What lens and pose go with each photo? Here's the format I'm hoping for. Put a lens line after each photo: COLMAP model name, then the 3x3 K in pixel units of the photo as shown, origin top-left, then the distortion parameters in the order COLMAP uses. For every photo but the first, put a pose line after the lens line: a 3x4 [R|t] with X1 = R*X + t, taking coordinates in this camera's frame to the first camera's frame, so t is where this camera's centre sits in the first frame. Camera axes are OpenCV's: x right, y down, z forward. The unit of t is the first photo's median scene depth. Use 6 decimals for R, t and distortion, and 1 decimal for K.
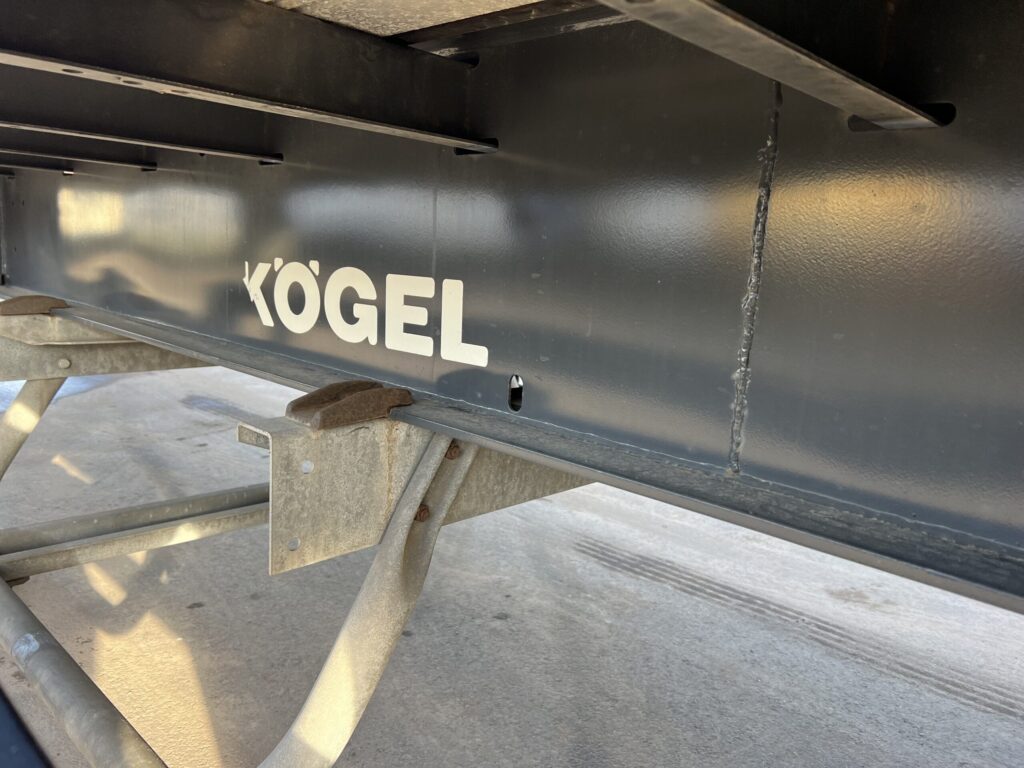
lens RADIAL K [[781.6, 0, 516.3], [0, 781.6, 385.4], [0, 0, 1]] dist [0.069988, -0.083597]
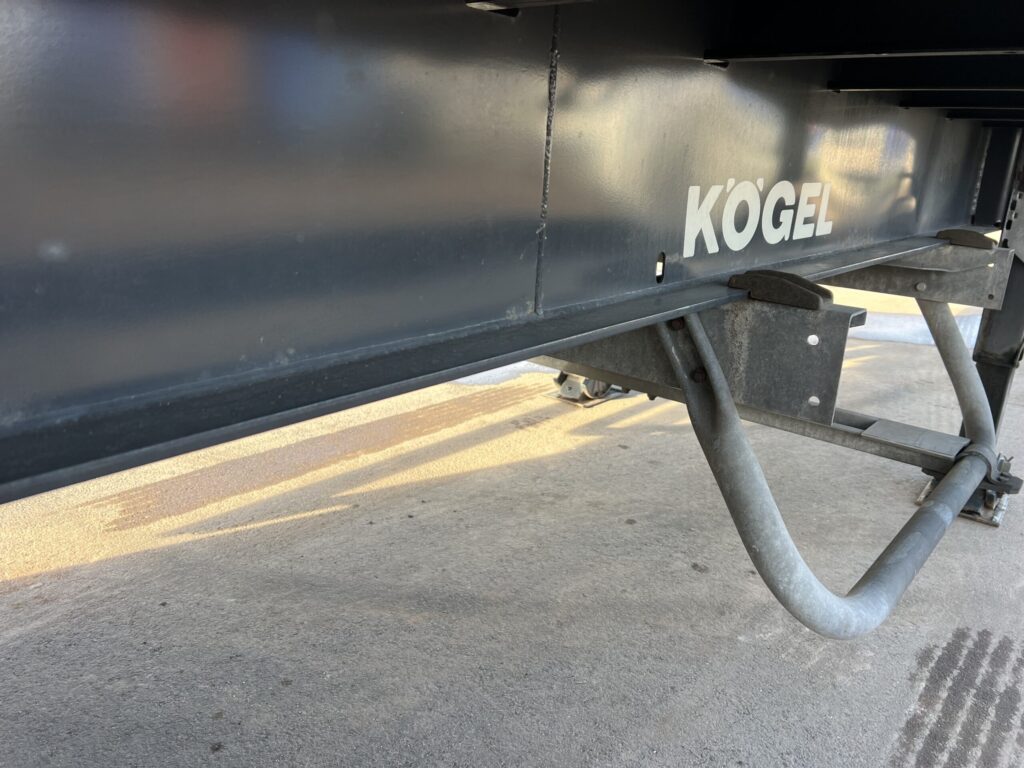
lens RADIAL K [[781.6, 0, 515.0], [0, 781.6, 381.0], [0, 0, 1]] dist [0.069988, -0.083597]
pose [[0.049208, 0.219200, -0.974438, 0.787925], [-0.215990, 0.954870, 0.203891, -0.050818], [0.975155, 0.200436, 0.094332, 0.642293]]
